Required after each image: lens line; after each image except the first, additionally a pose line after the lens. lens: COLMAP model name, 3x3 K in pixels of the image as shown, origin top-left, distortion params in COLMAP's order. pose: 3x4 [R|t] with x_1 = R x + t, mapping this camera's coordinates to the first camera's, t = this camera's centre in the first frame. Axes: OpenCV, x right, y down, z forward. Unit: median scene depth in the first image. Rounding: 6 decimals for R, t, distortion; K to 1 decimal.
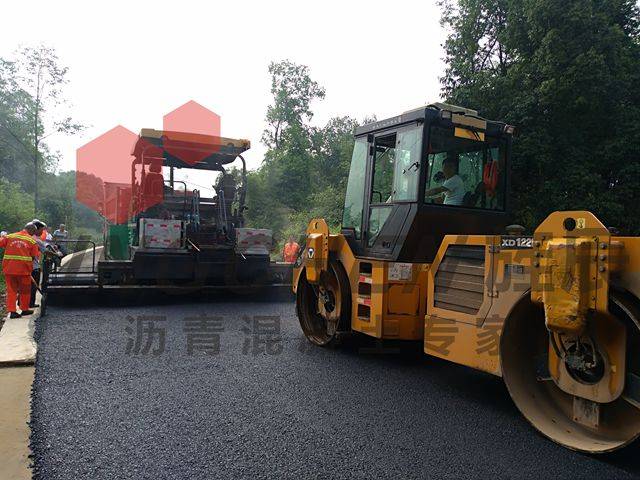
lens RADIAL K [[487.5, 0, 320.0], [0, 487.5, 240.0], [0, 0, 1]] dist [0.012300, -0.001073]
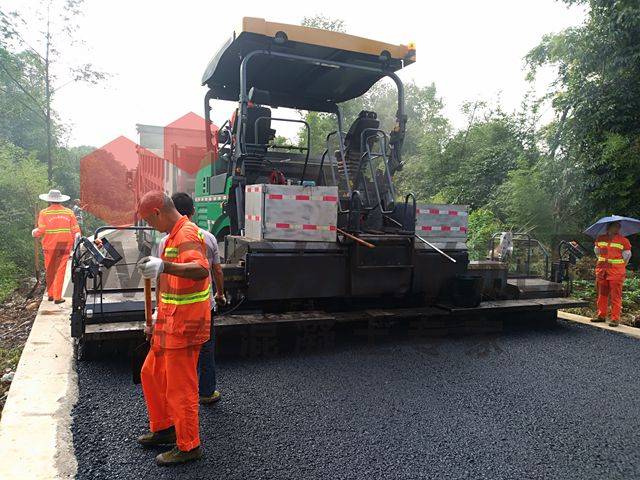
lens RADIAL K [[487.5, 0, 320.0], [0, 487.5, 240.0], [0, 0, 1]] dist [0.012300, -0.001073]
pose [[0.999672, -0.008134, -0.024272, -0.239964], [0.009367, 0.998648, 0.051136, -0.009026], [0.023823, -0.051347, 0.998397, 0.405142]]
